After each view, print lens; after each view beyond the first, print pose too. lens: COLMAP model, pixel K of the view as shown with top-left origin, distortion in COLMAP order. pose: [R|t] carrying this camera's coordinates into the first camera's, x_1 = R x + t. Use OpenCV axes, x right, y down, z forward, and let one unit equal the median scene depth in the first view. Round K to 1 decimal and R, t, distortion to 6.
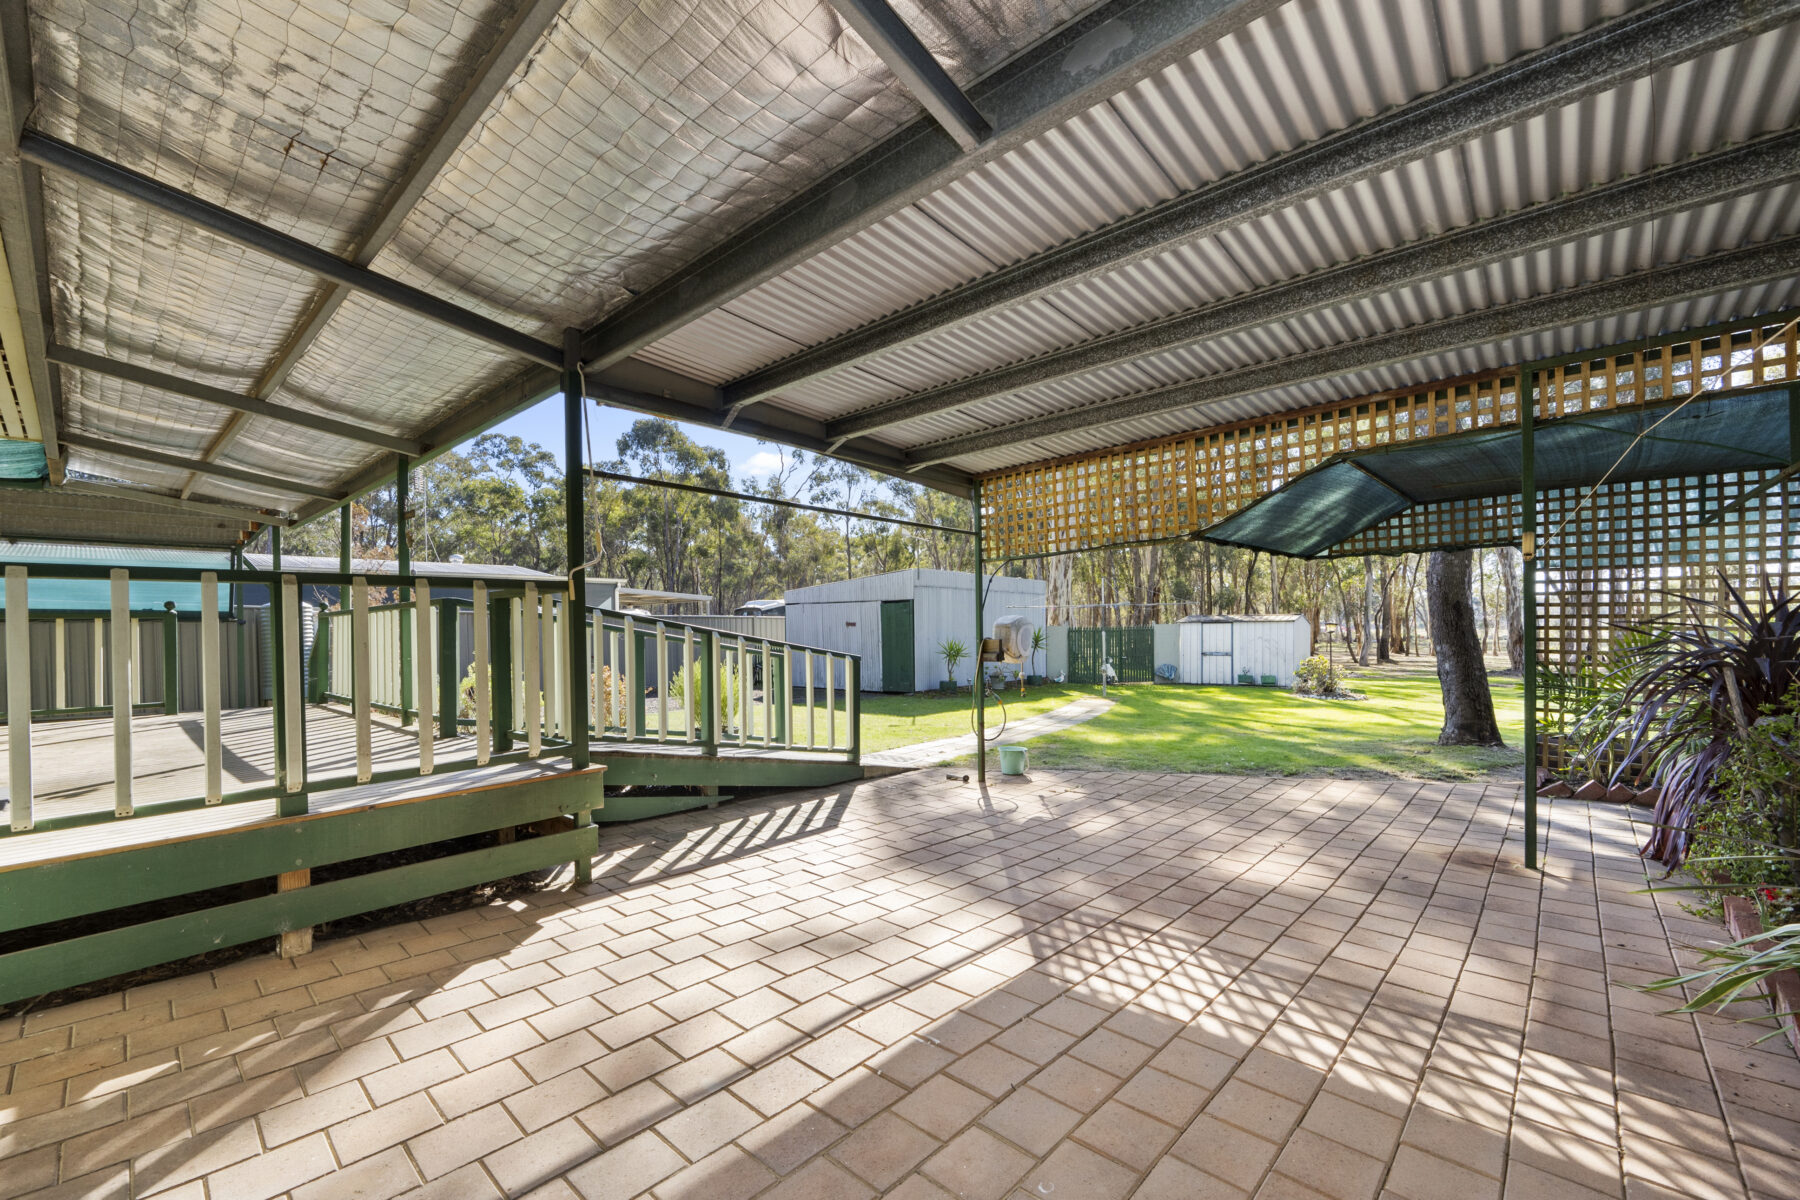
lens RADIAL K [[721.8, 0, 900.0], [0, 721.8, 633.3], [0, 0, 1]] dist [0.000169, 0.000024]
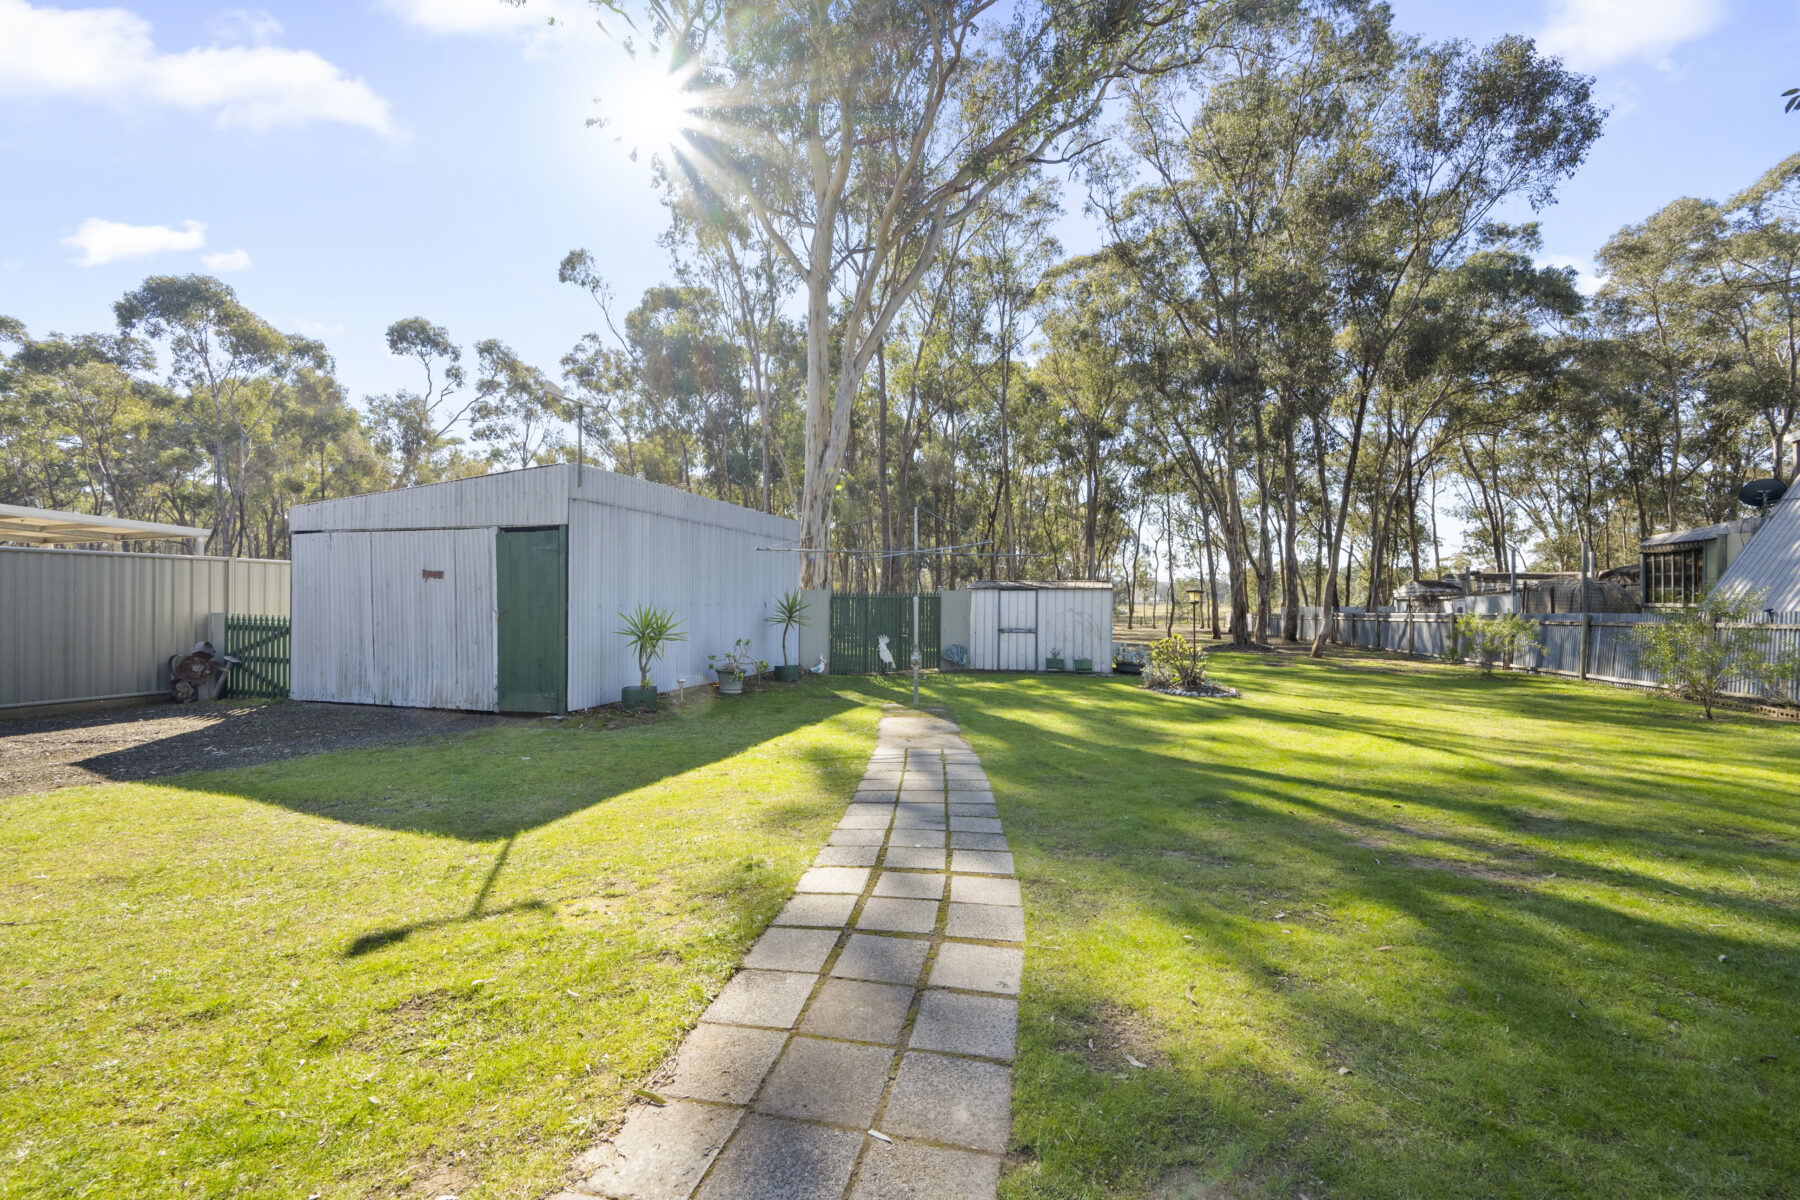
lens RADIAL K [[700.2, 0, 900.0], [0, 700.2, 600.0], [0, 0, 1]] dist [0.000428, 0.000114]
pose [[0.918811, 0.014673, 0.394424, 0.031021], [-0.011267, 0.999877, -0.010950, 0.005414], [-0.394536, 0.005617, 0.918863, 0.360507]]
